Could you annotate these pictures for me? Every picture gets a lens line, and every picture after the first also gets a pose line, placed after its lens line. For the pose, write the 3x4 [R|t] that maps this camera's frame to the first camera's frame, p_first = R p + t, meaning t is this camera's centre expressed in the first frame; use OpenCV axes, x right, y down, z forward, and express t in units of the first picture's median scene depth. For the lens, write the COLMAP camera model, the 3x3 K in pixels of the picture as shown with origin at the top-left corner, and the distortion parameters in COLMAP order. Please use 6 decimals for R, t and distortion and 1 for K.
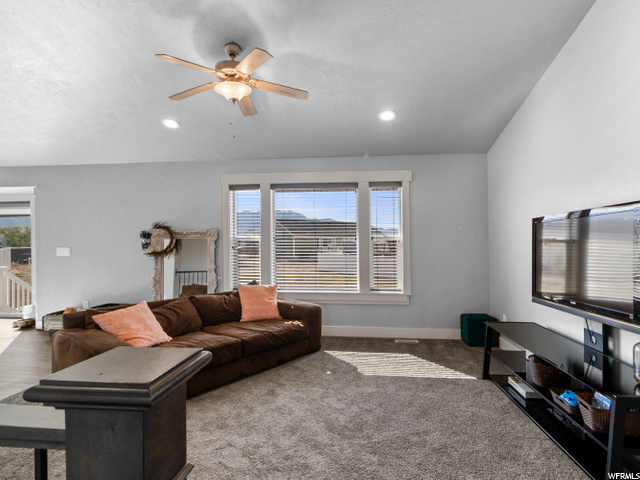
lens RADIAL K [[337.3, 0, 323.2], [0, 337.3, 245.5], [0, 0, 1]] dist [0.001882, 0.001090]
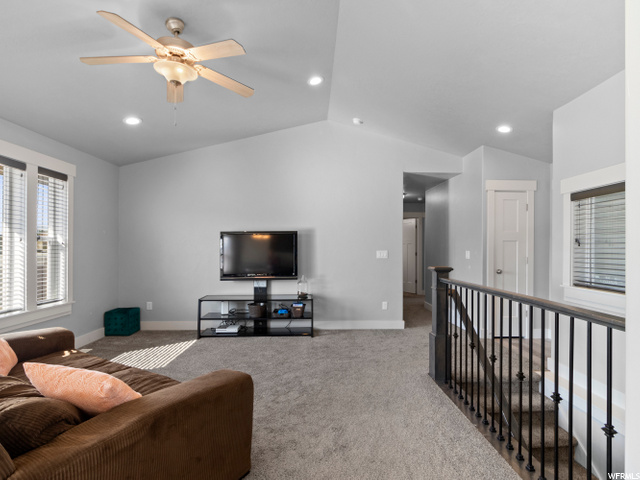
lens RADIAL K [[337.3, 0, 323.2], [0, 337.3, 245.5], [0, 0, 1]] dist [0.001882, 0.001090]
pose [[-0.129610, 0.011739, 0.991496, -0.740725], [0.001079, 0.999931, -0.011697, 0.004535], [-0.991564, -0.000446, -0.129613, 0.455314]]
